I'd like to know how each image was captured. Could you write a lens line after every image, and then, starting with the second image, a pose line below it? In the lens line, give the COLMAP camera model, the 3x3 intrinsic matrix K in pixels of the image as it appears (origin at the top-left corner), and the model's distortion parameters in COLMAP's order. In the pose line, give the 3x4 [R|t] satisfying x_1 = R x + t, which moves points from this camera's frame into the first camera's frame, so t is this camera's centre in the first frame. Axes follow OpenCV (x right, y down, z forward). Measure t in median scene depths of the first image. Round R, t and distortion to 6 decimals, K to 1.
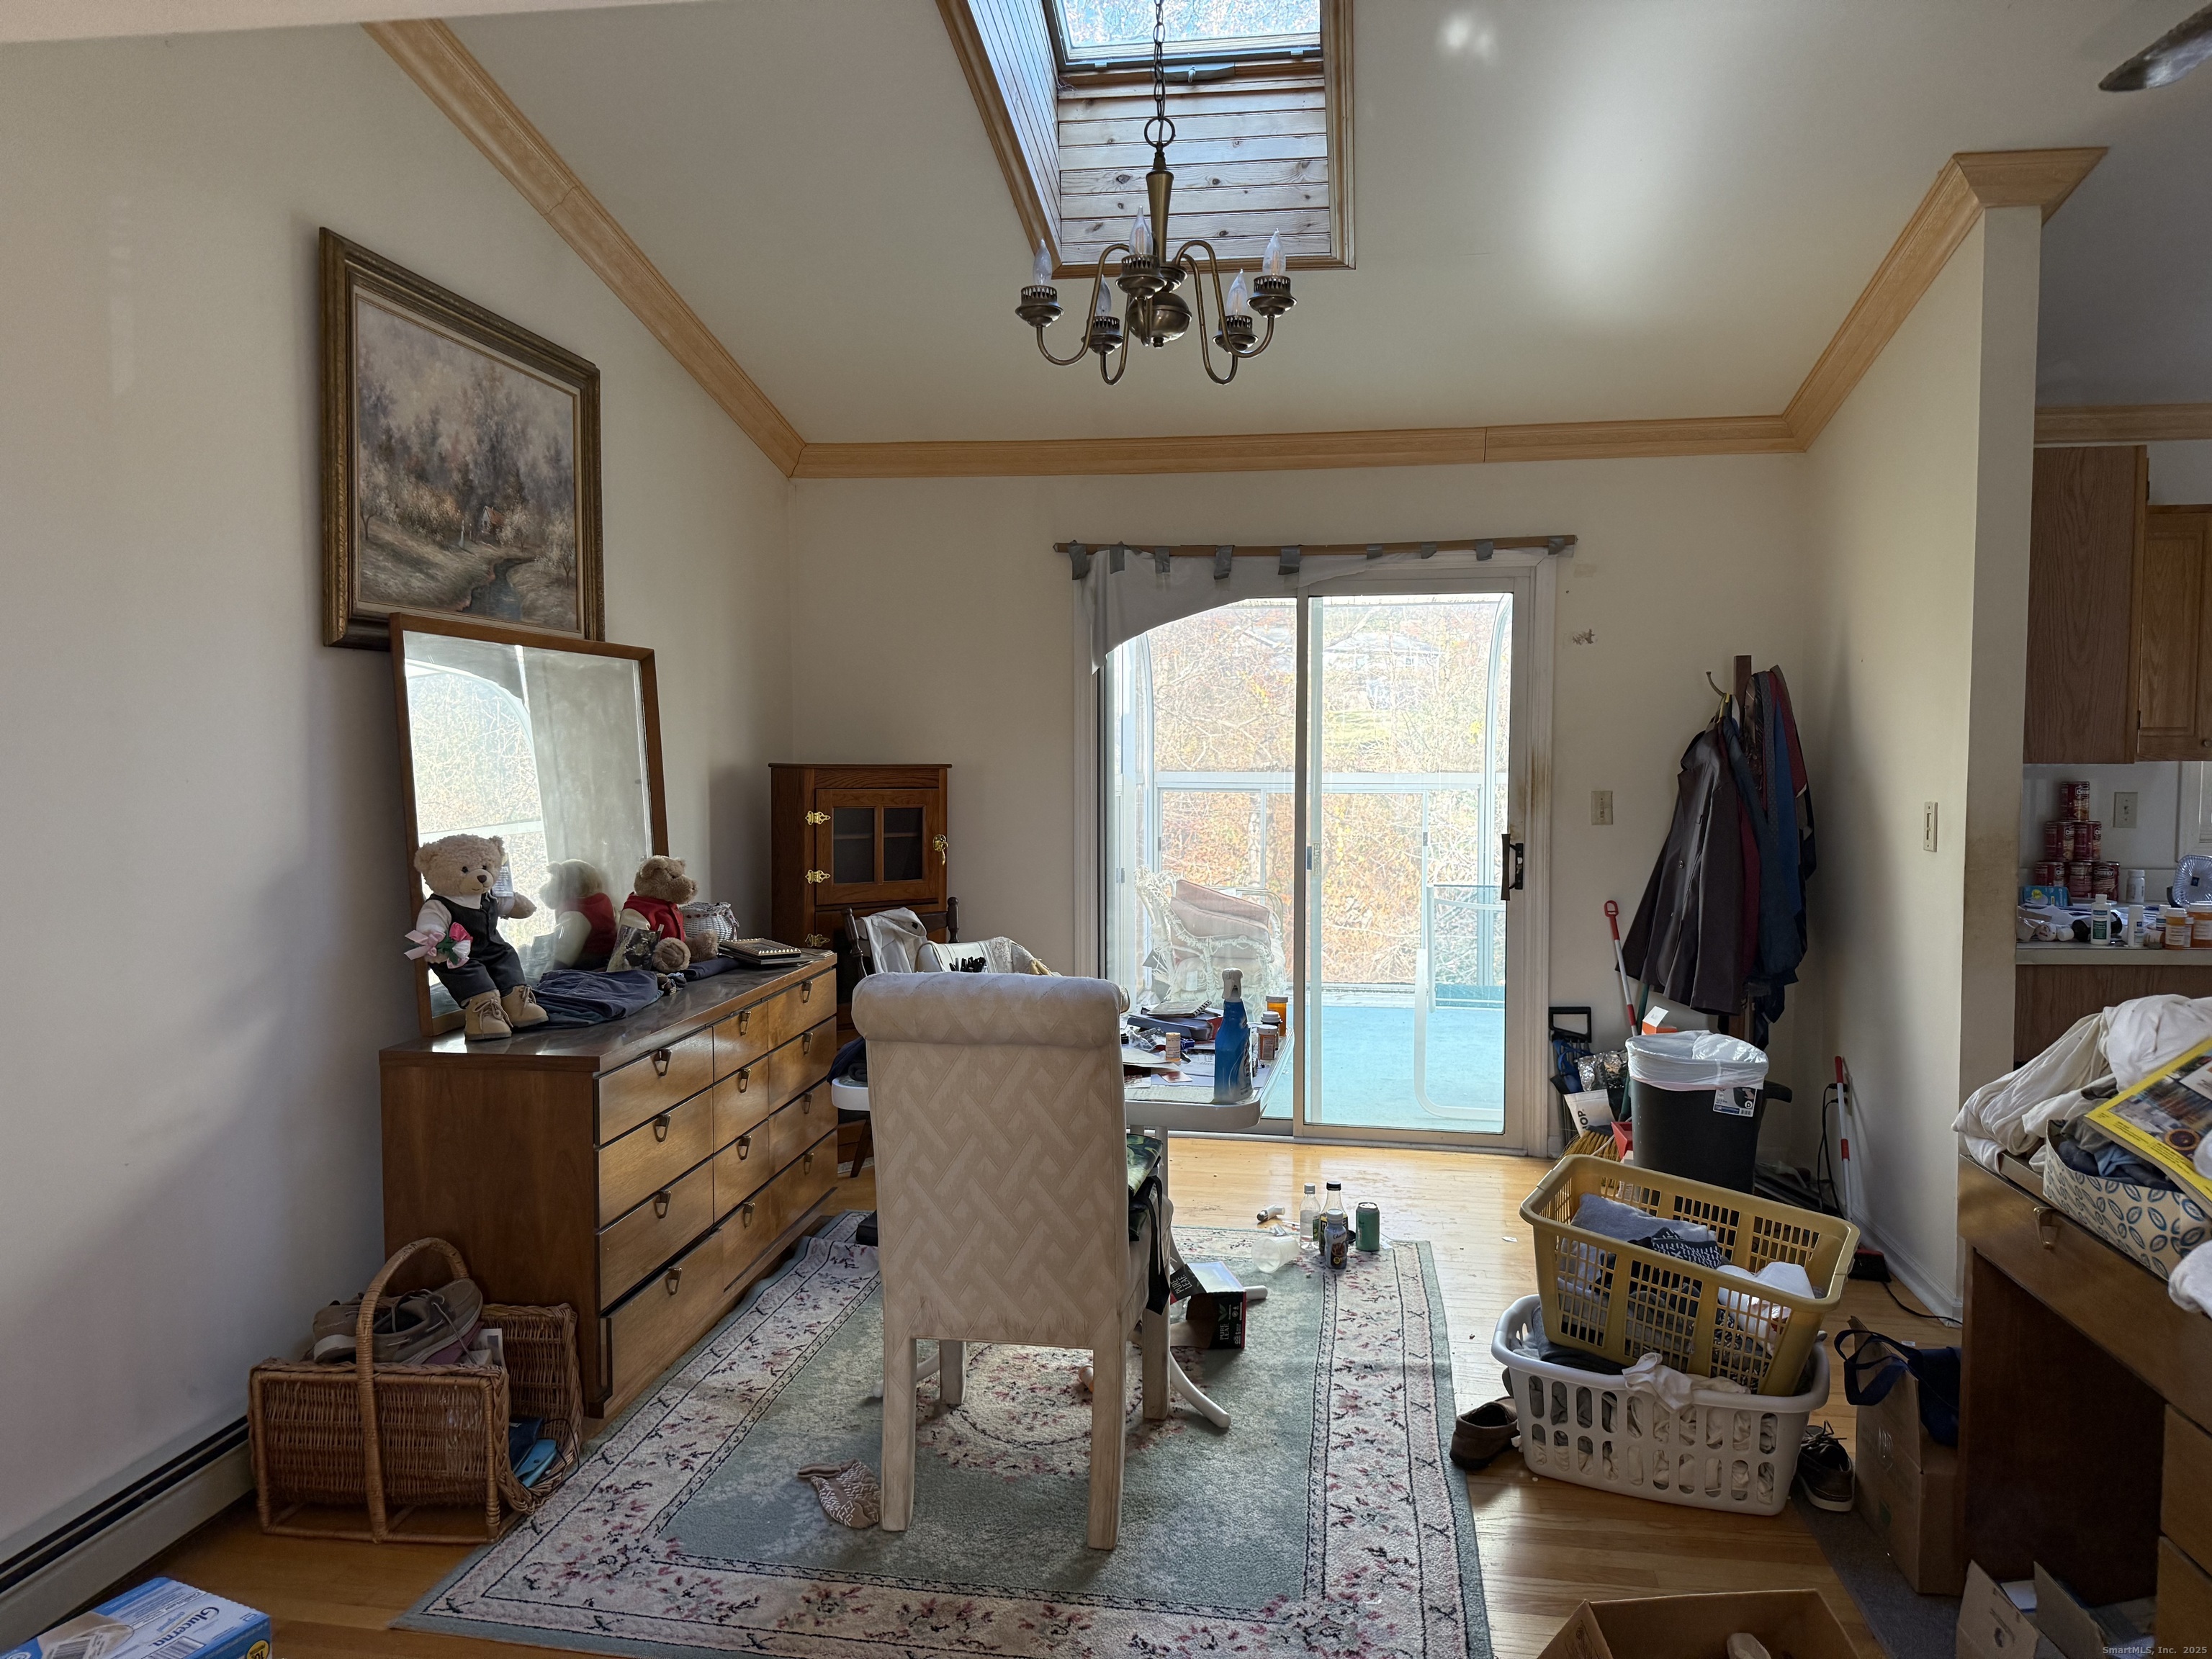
lens RADIAL K [[1526.7, 0, 1112.8], [0, 1526.7, 829.0], [0, 0, 1]] dist [0.132368, -0.215856]
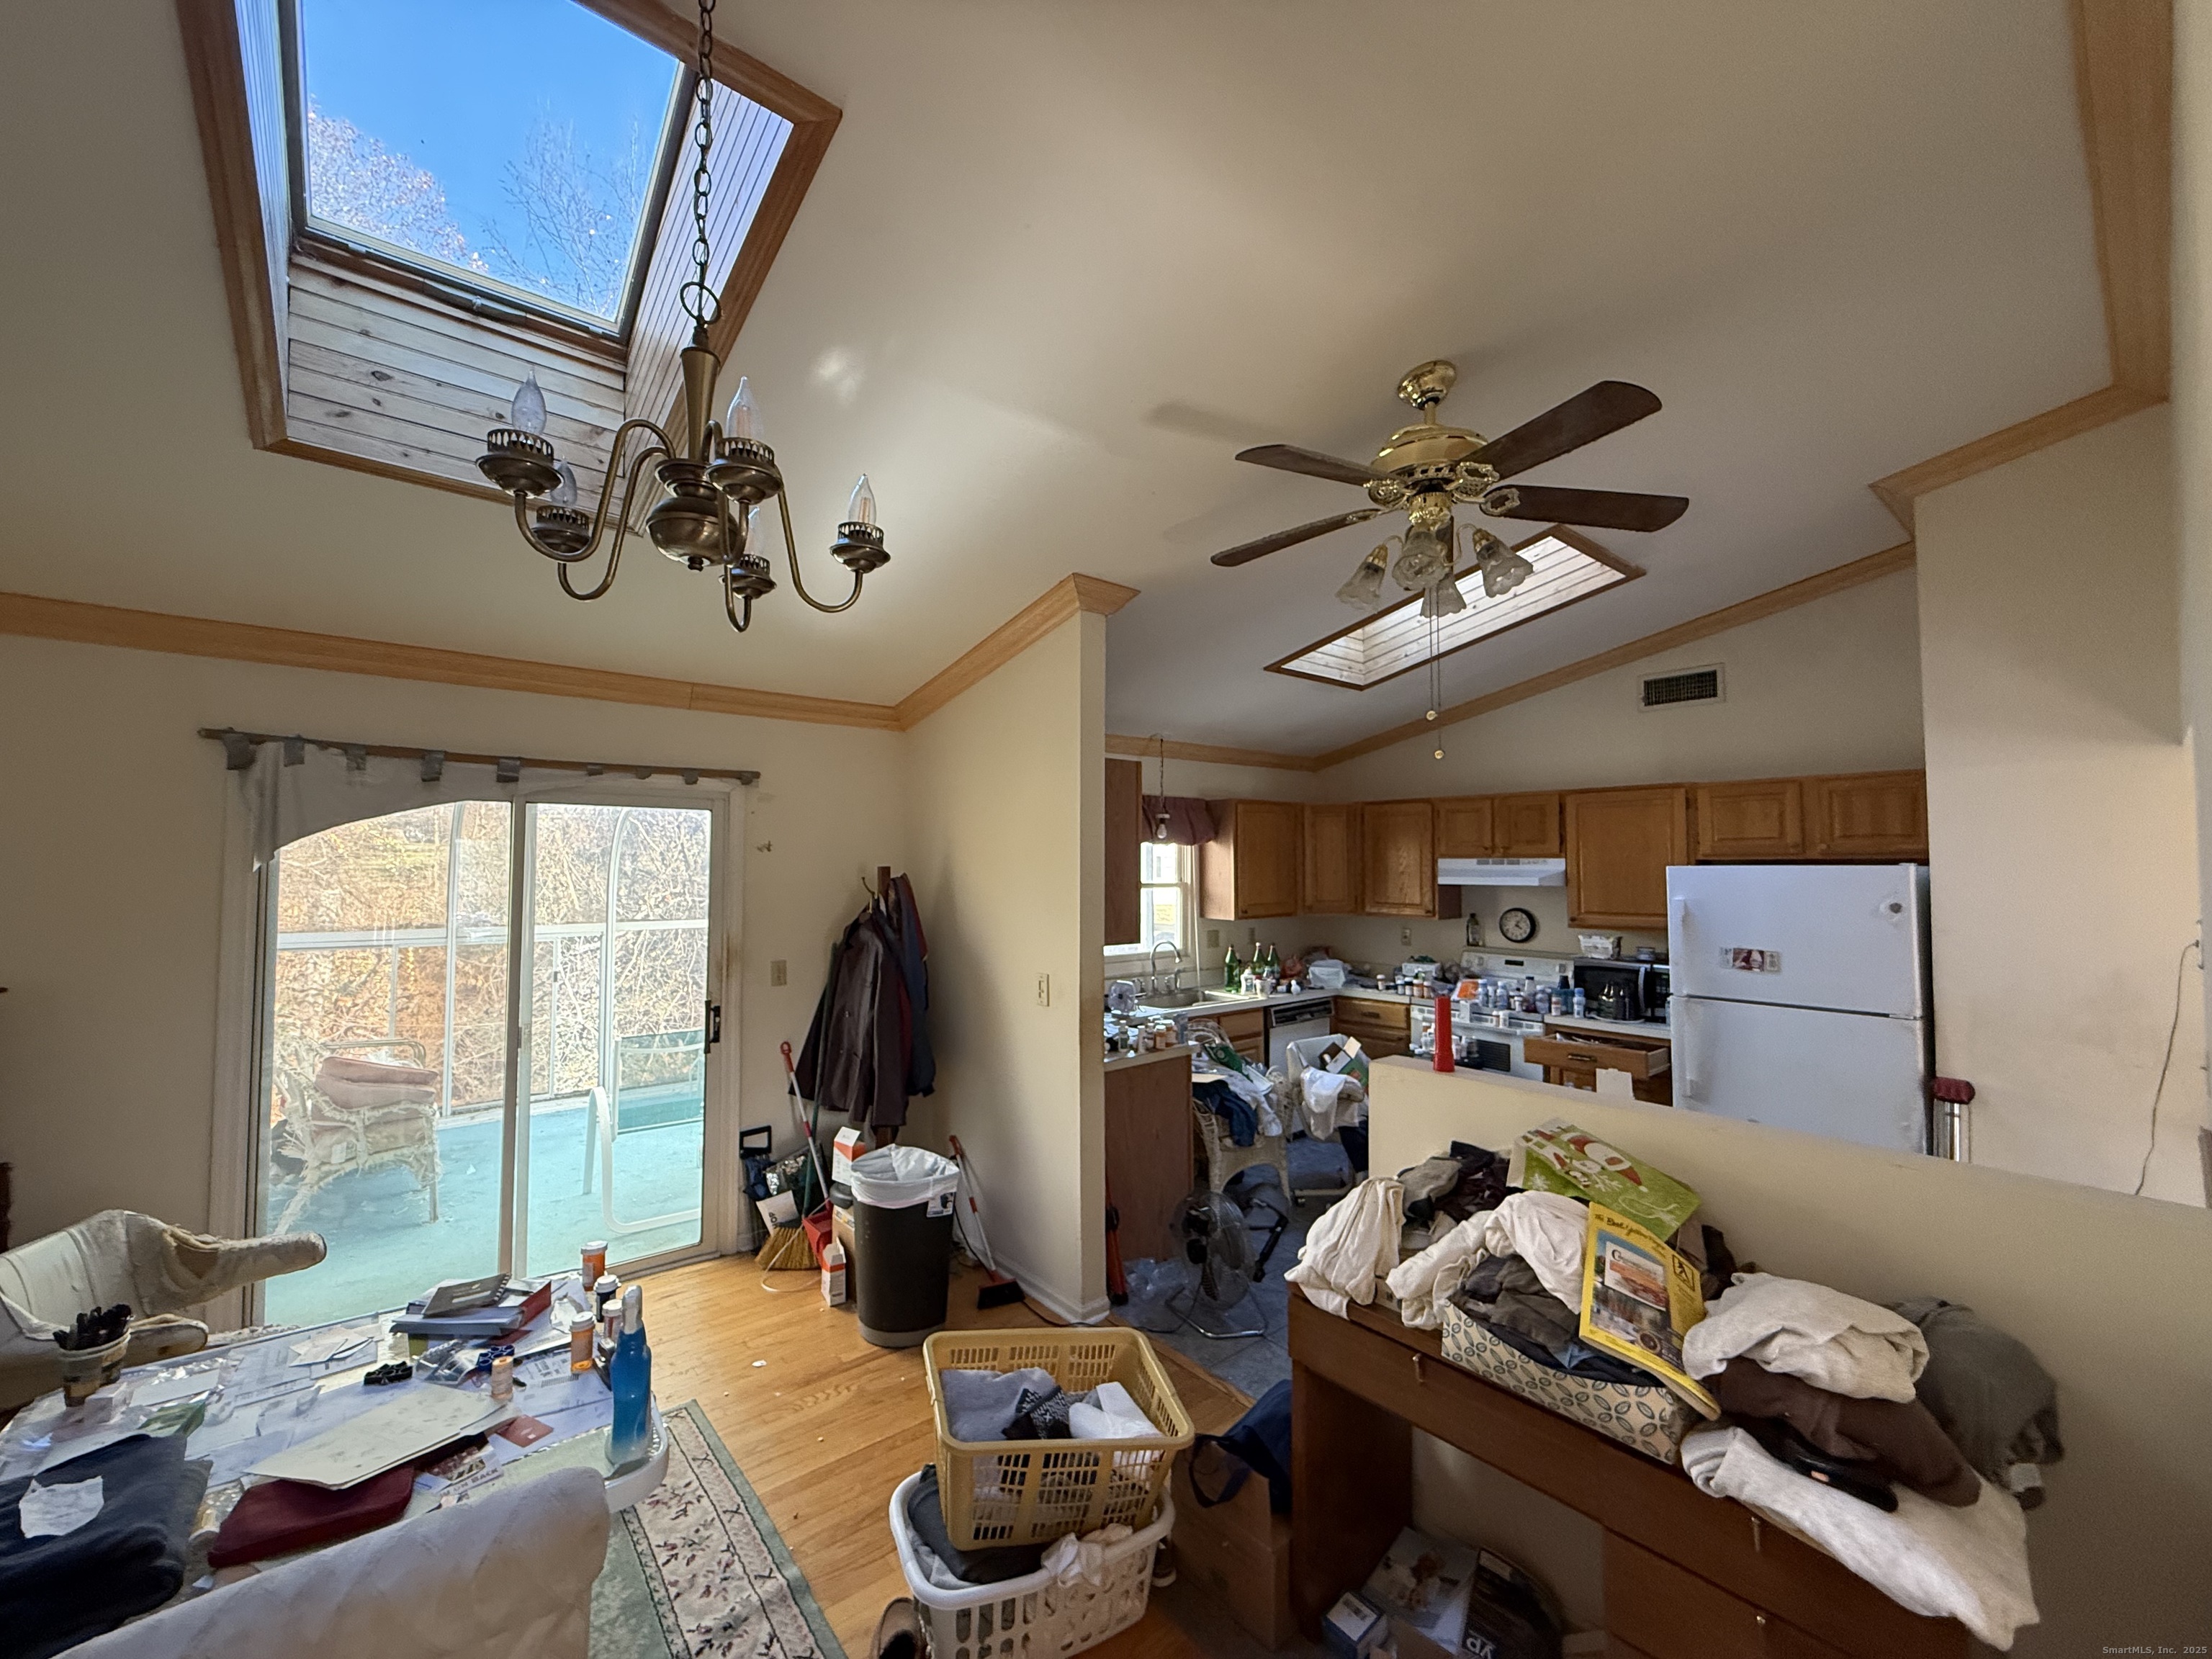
lens RADIAL K [[880.5, 0, 1100.6], [0, 880.5, 828.6], [0, 0, 1]] dist [0.000960, 0.000049]
pose [[0.666360, 0.033017, 0.744899, -0.074413], [0.038026, 0.996214, -0.078174, -0.070393], [-0.744660, 0.080418, 0.662582, 0.278483]]
